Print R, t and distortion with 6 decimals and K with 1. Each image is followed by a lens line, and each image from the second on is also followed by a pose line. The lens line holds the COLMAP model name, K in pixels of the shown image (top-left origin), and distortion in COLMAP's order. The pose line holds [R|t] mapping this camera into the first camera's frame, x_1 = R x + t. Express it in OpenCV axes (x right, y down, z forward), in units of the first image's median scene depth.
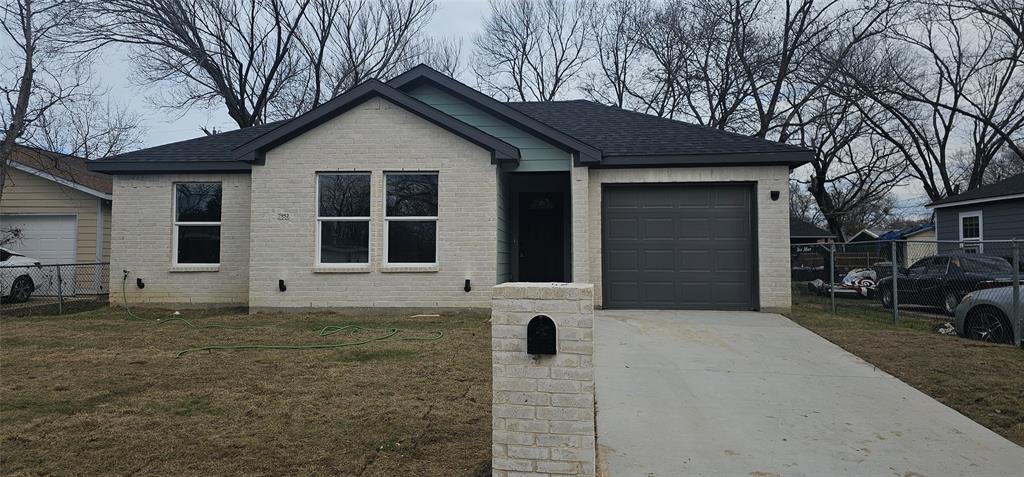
lens RADIAL K [[686.5, 0, 502.7], [0, 686.5, 237.5], [0, 0, 1]] dist [0.044200, -0.030542]
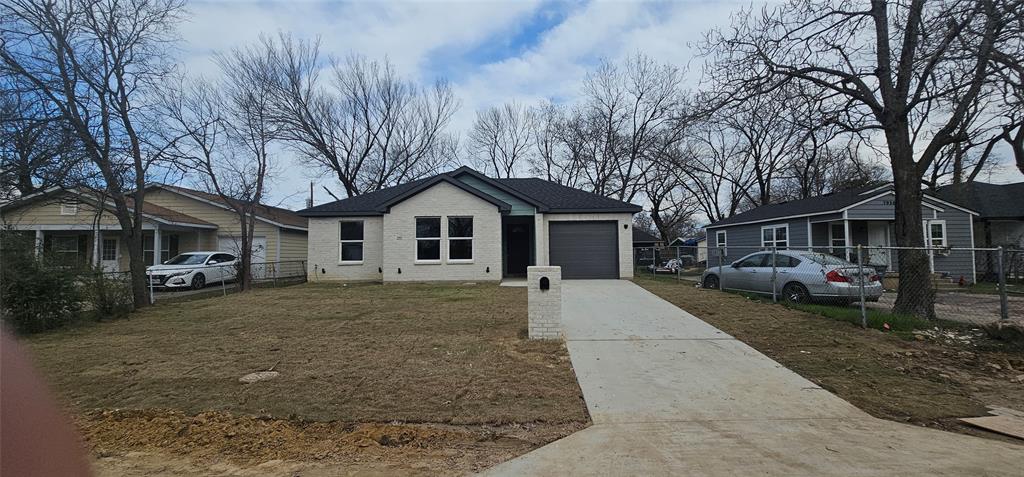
lens RADIAL K [[423.2, 0, 517.9], [0, 423.2, 242.9], [0, 0, 1]] dist [-0.002211, 0.000237]
pose [[0.994319, -0.008394, 0.106111, -0.079687], [0.008274, 0.999965, 0.001567, -0.011907], [-0.106121, -0.000680, 0.994353, -0.262283]]
